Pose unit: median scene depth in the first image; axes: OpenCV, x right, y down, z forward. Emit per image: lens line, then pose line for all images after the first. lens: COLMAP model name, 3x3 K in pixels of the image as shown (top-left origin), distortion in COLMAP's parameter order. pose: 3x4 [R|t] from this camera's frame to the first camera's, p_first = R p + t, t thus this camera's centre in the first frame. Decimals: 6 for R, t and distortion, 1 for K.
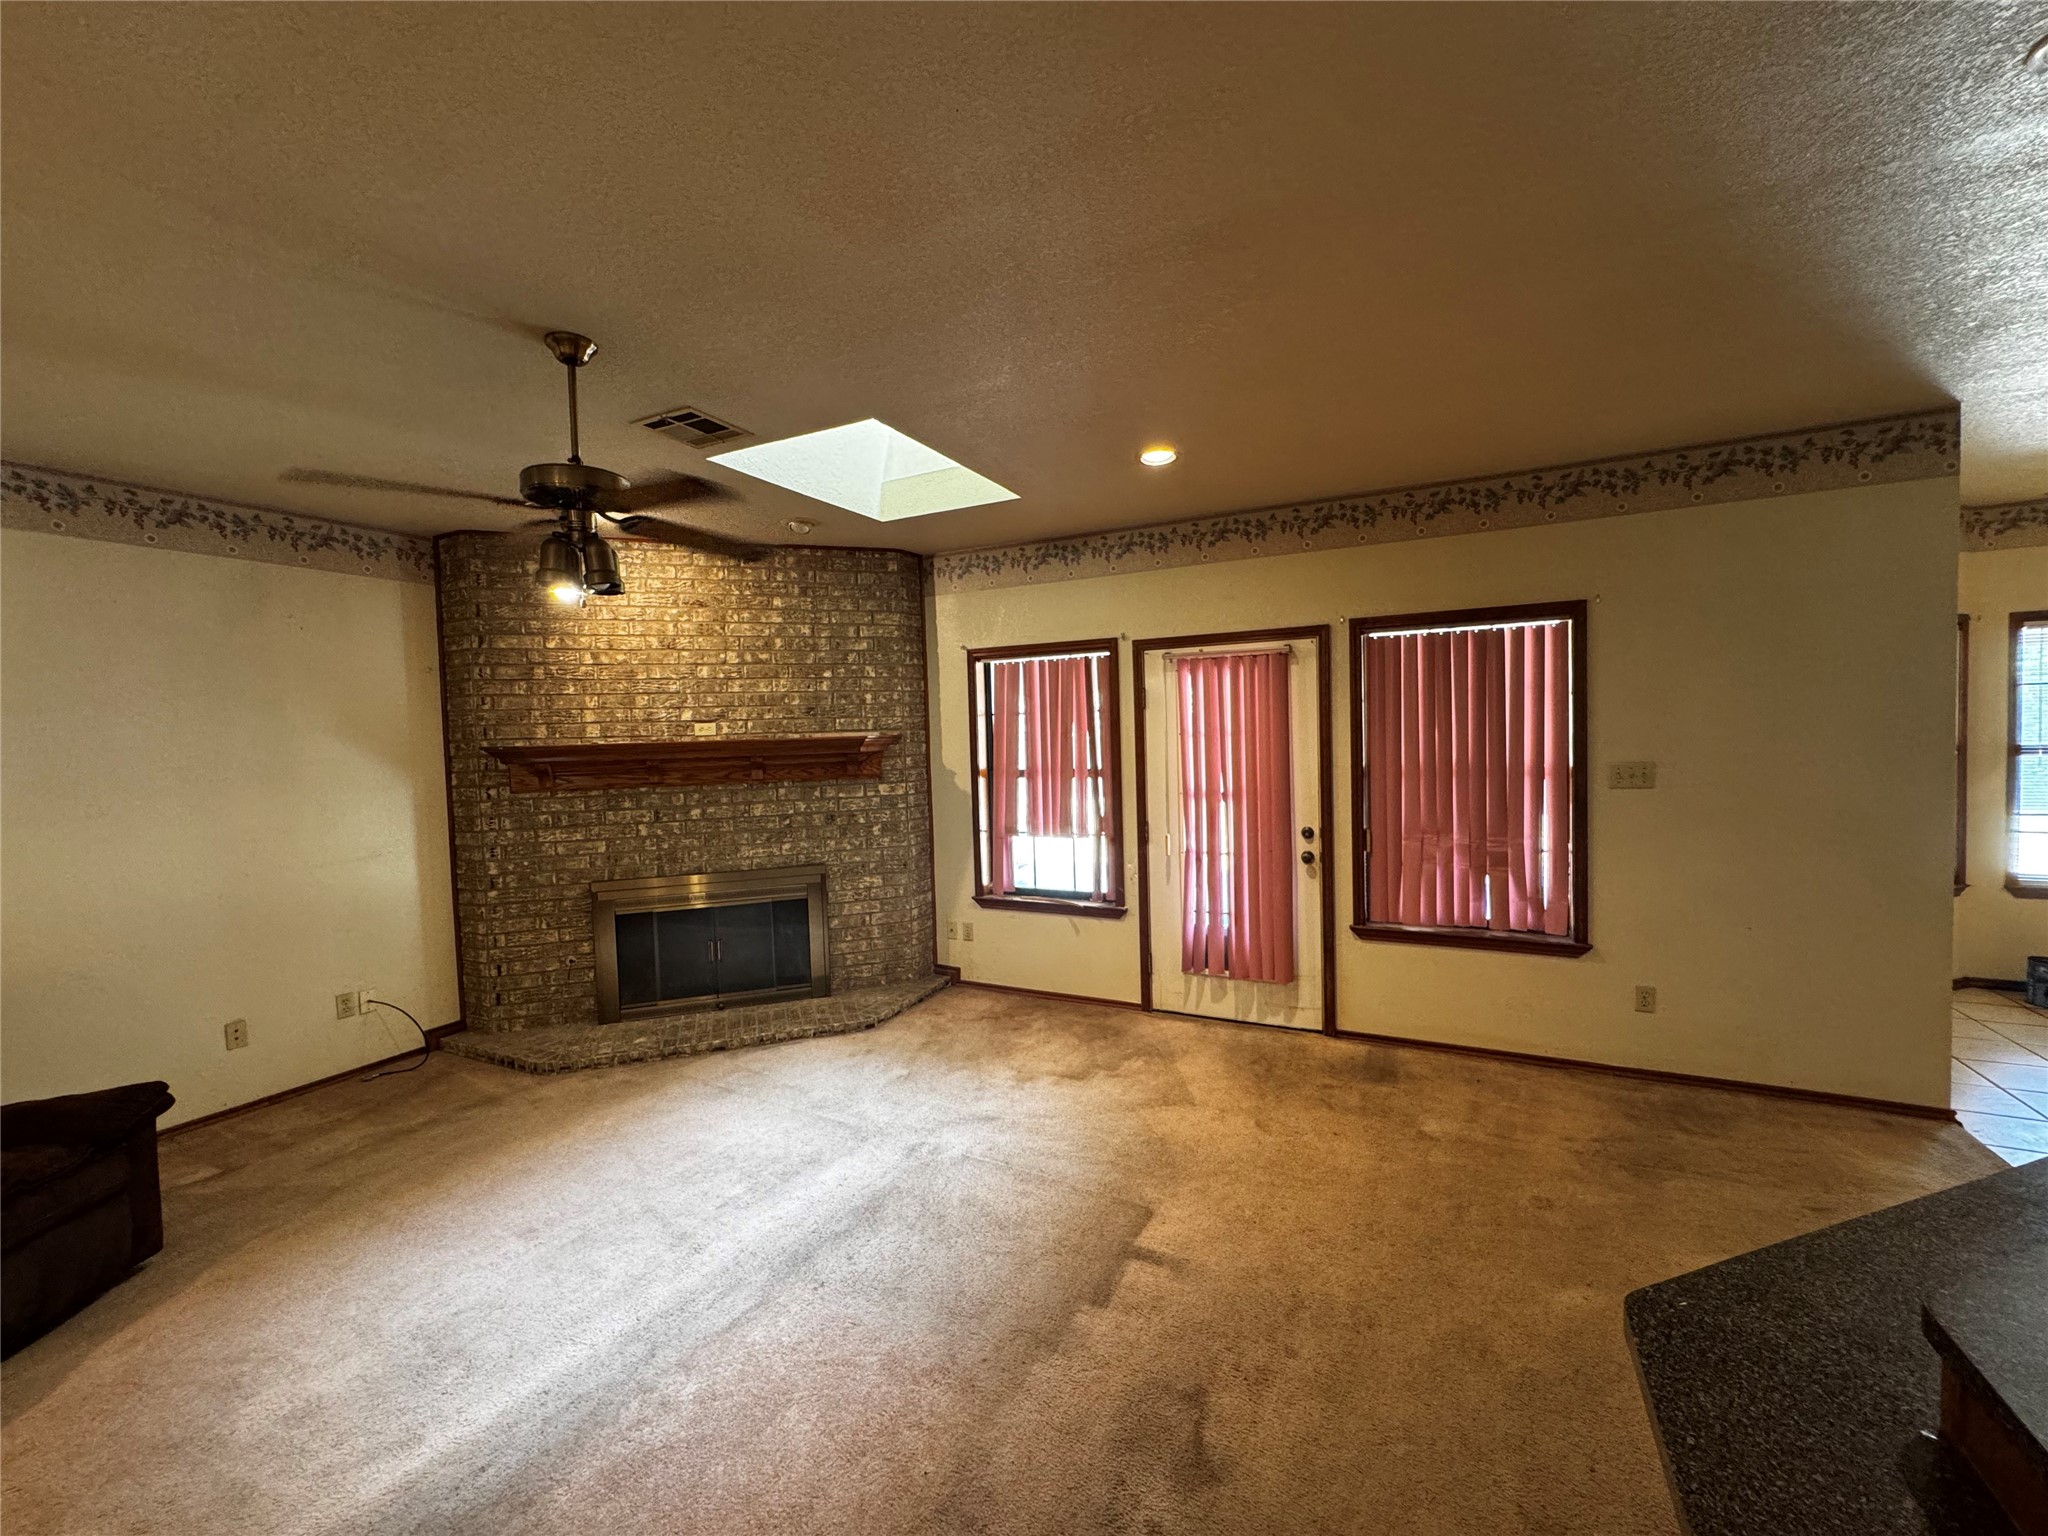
lens RADIAL K [[817.6, 0, 1028.0], [0, 817.6, 765.8], [0, 0, 1]] dist [-0.003829, 0.000355]
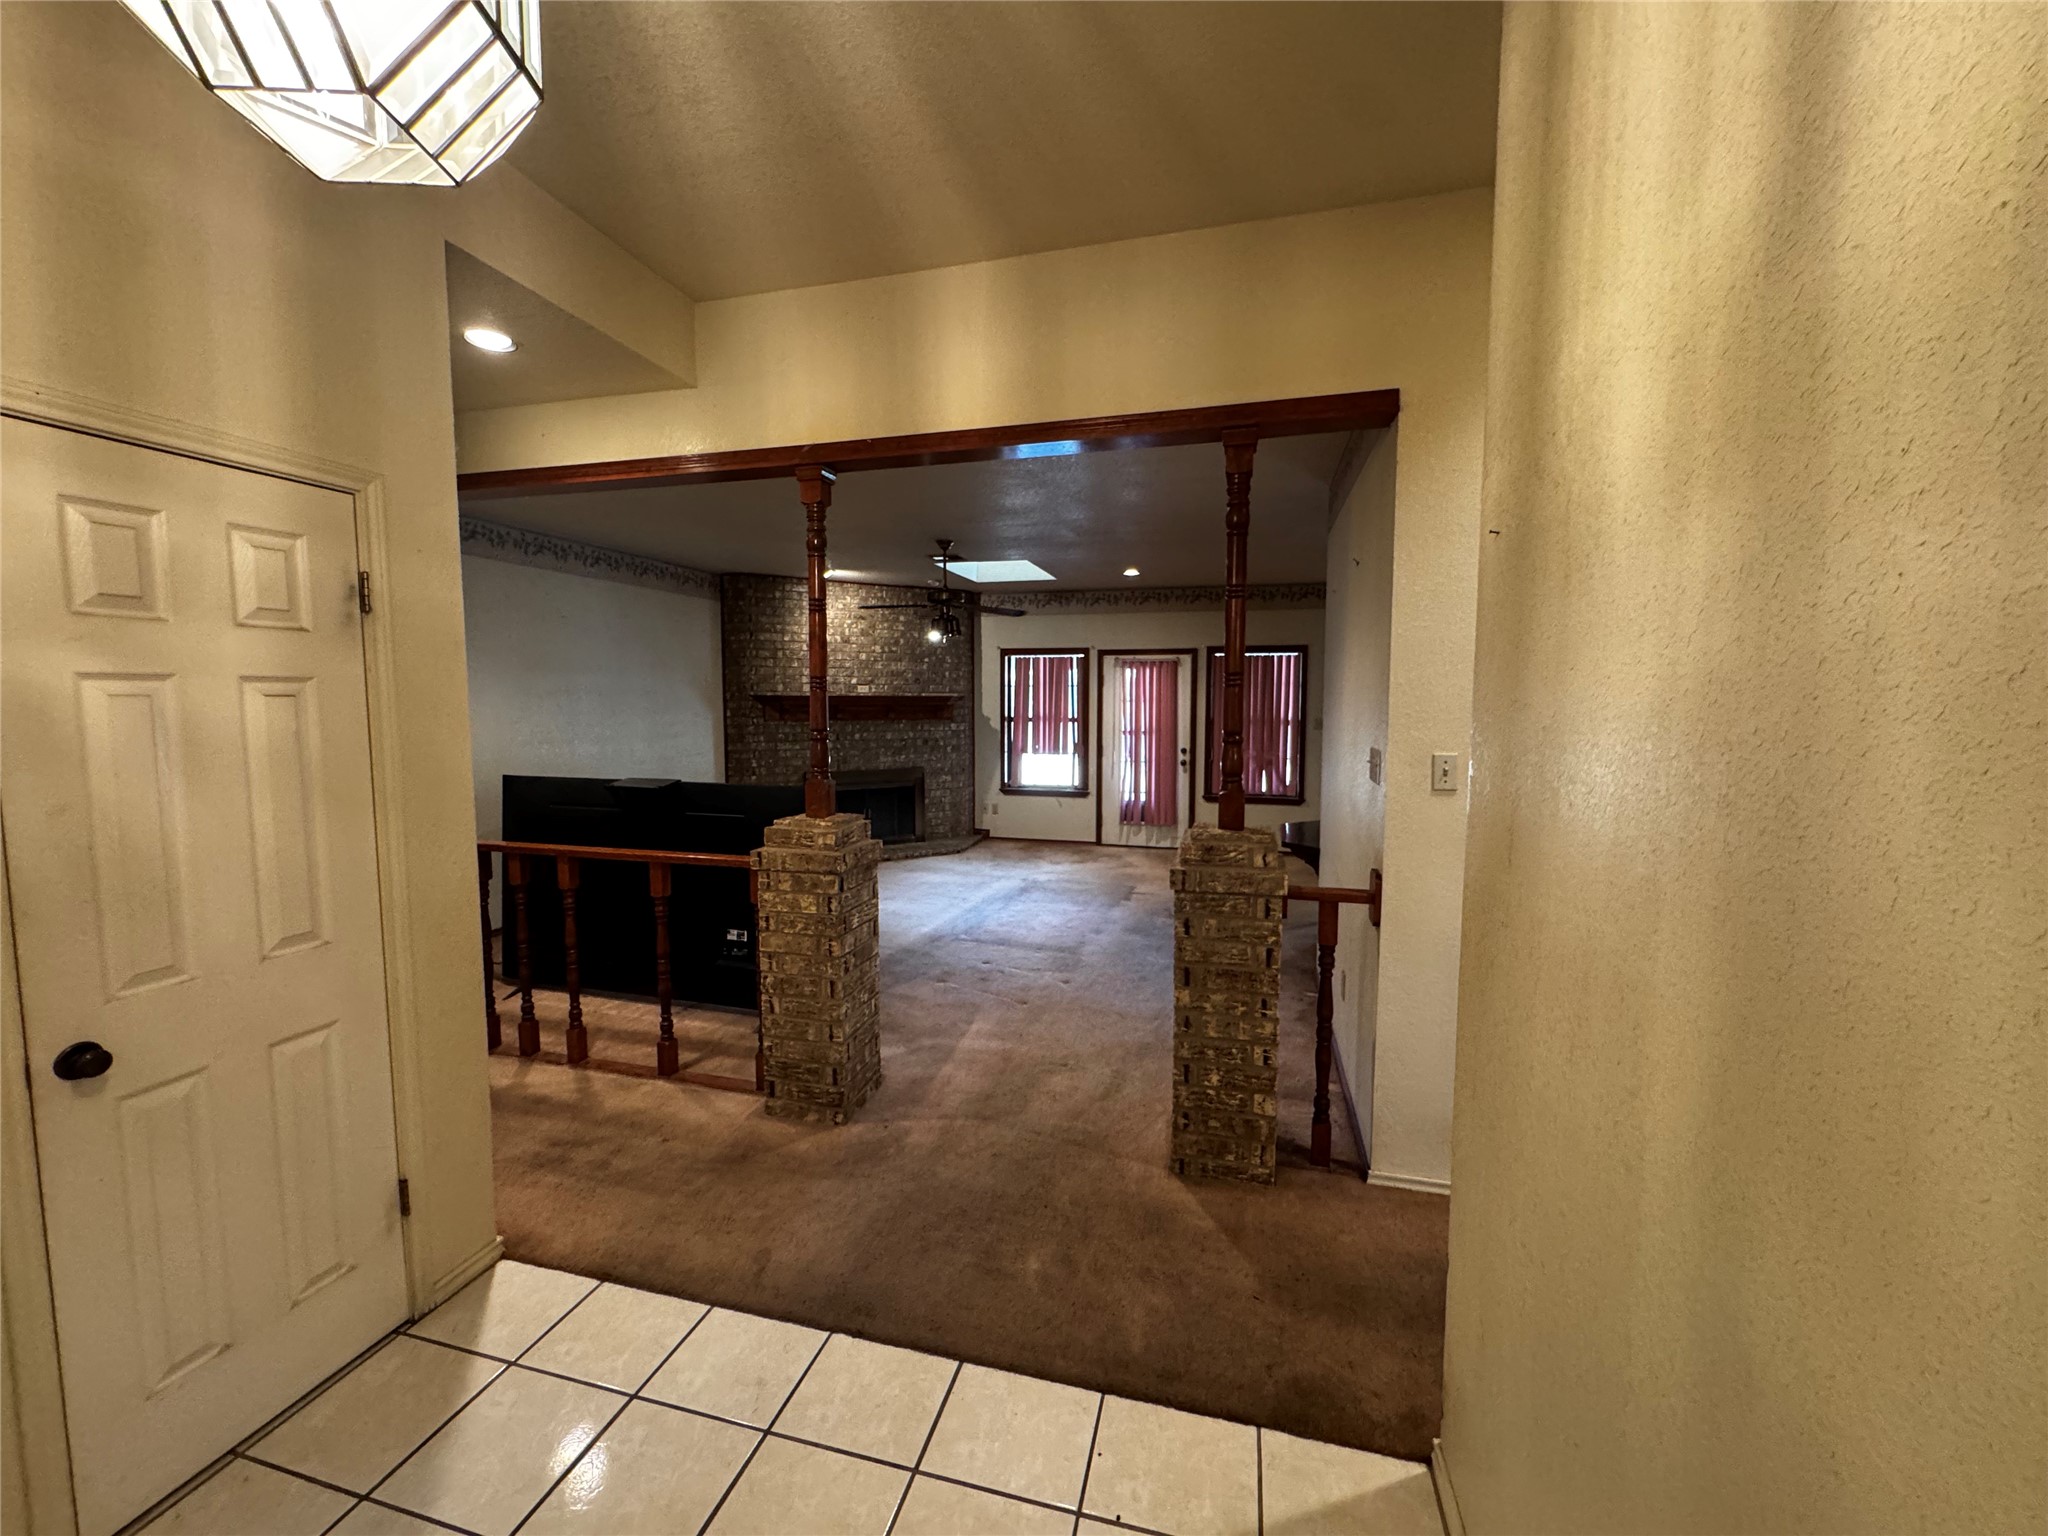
lens RADIAL K [[820.1, 0, 1035.1], [0, 820.1, 761.6], [0, 0, 1]] dist [0.000298, 0.000035]
pose [[0.977324, 0.015309, 0.211197, -0.427949], [-0.022427, 0.999257, 0.031346, 0.051524], [-0.210560, -0.035372, 0.976941, -0.869701]]
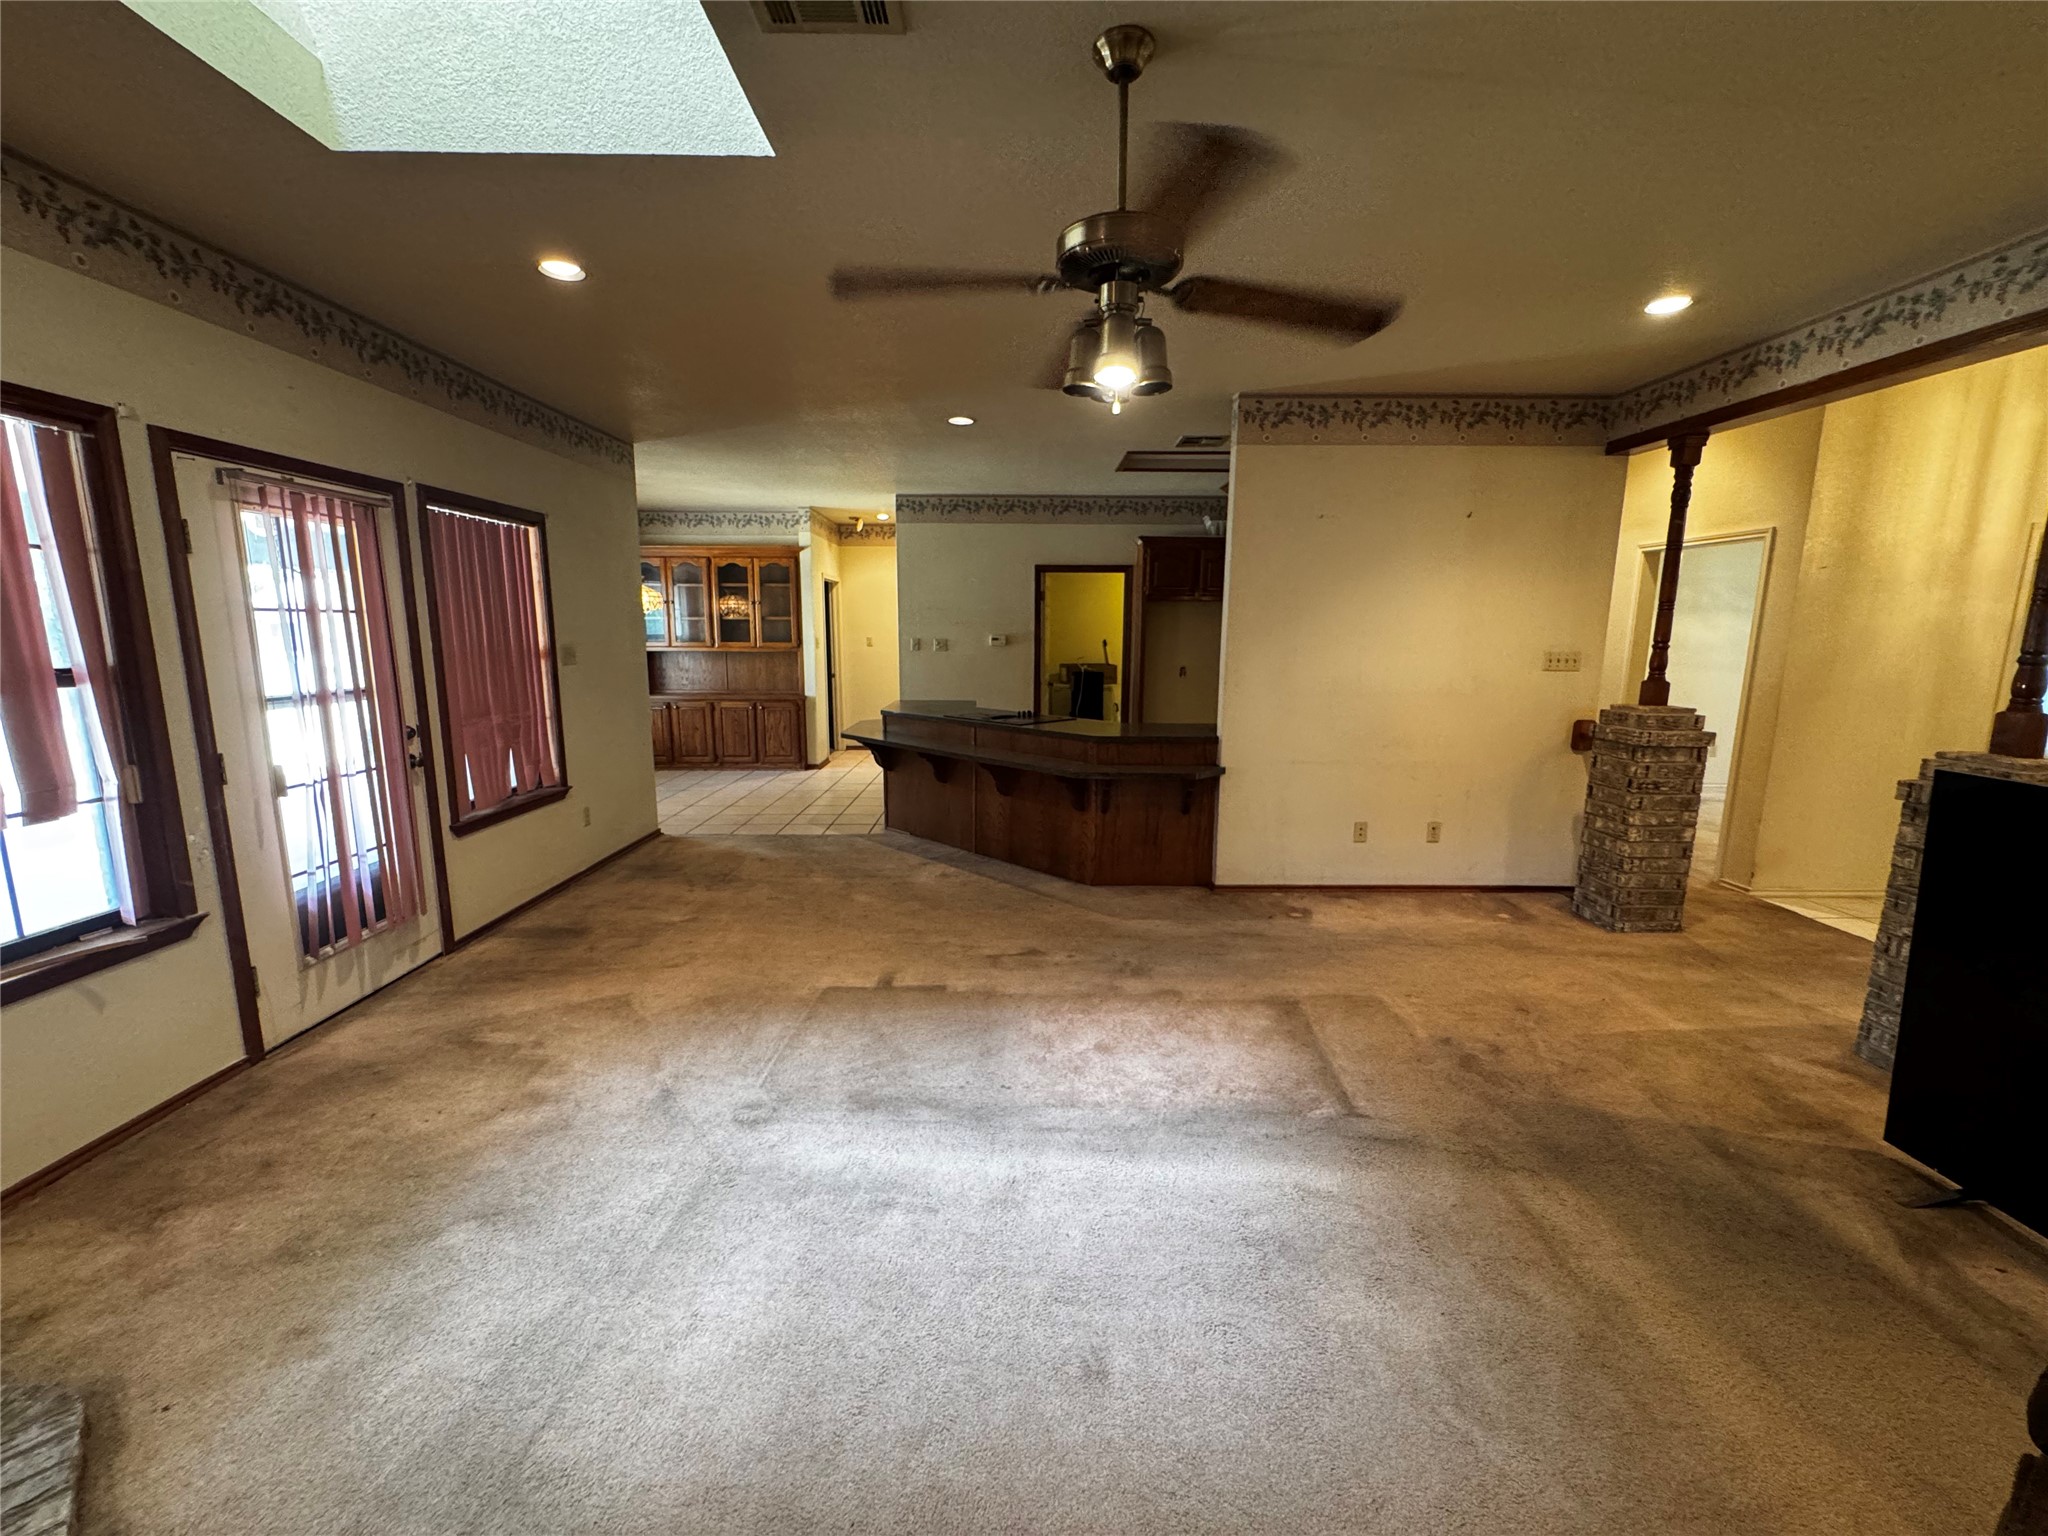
lens RADIAL K [[817.6, 0, 1014.3], [0, 817.6, 766.8], [0, 0, 1]] dist [-0.003829, 0.000355]
pose [[-0.446601, -0.124499, 0.886029, -0.659484], [0.040319, 0.986465, 0.158935, 0.007705], [-0.893824, 0.106704, -0.435537, 0.778225]]
